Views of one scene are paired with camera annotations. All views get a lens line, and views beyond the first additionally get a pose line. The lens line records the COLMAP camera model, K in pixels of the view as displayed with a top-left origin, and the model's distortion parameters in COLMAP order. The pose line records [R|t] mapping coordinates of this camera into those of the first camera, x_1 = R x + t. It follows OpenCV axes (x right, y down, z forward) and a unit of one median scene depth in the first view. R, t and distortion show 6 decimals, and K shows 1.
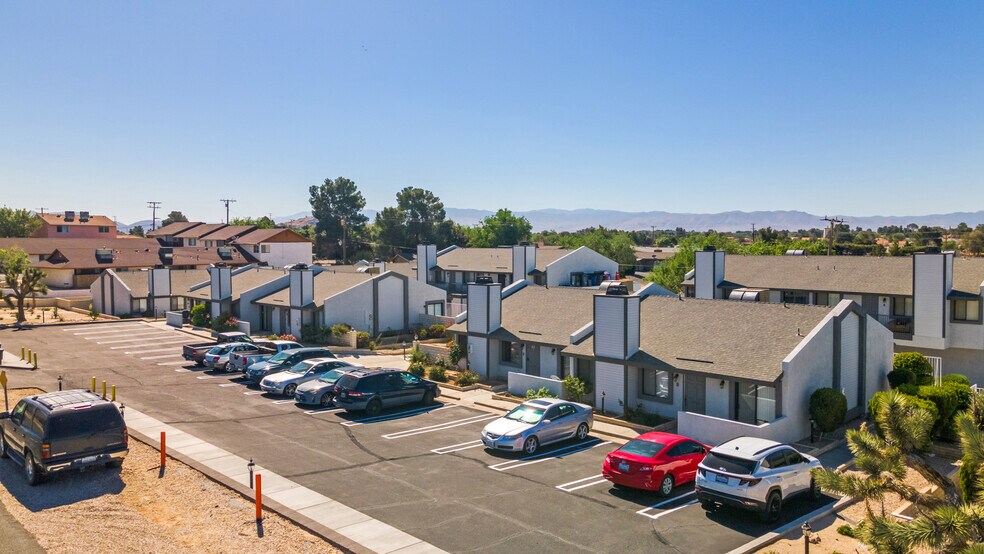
lens RADIAL K [[720.4, 0, 492.0], [0, 720.4, 277.0], [0, 0, 1]] dist [0.027082, 0.040343]
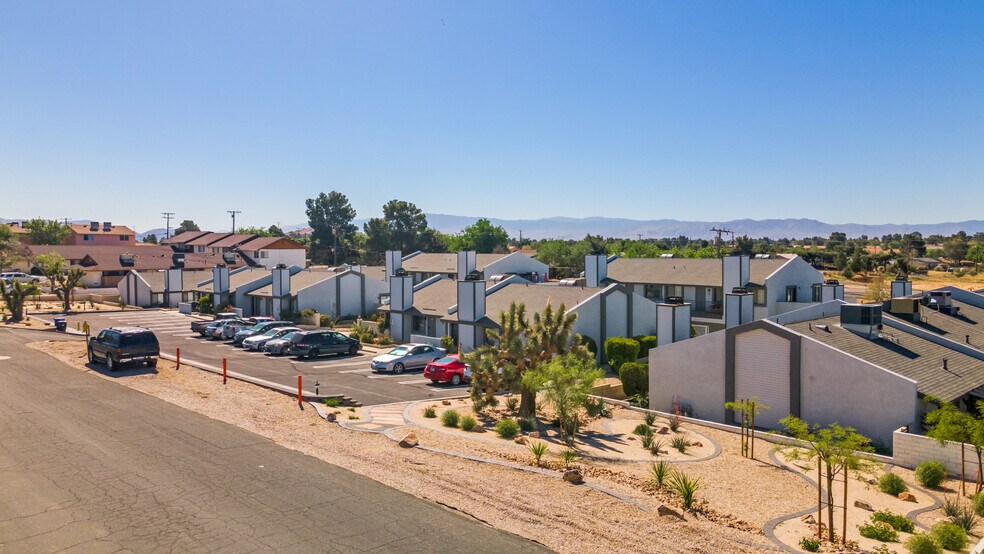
lens RADIAL K [[720.4, 0, 492.0], [0, 720.4, 277.0], [0, 0, 1]] dist [0.027082, 0.040343]
pose [[0.999908, 0.000556, -0.013559, 0.077575], [-0.000708, 0.999938, -0.011152, 0.011101], [0.013552, 0.011161, 0.999846, -0.175038]]
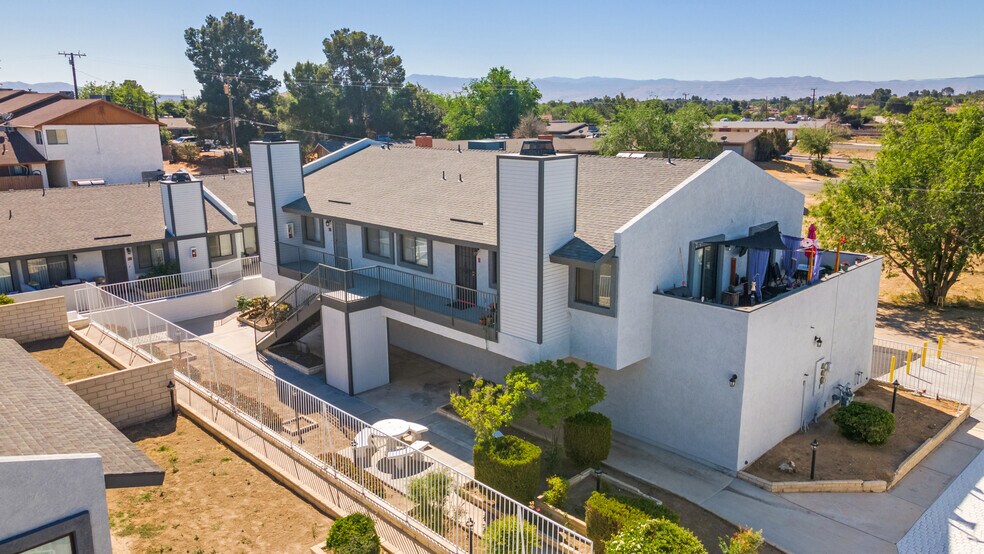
lens RADIAL K [[720.4, 0, 492.0], [0, 720.4, 277.0], [0, 0, 1]] dist [0.027082, 0.040343]
pose [[0.999960, -0.007104, -0.005422, 0.020819], [0.007939, 0.984728, 0.173920, -0.034032], [0.004104, -0.173956, 0.984745, 0.526174]]
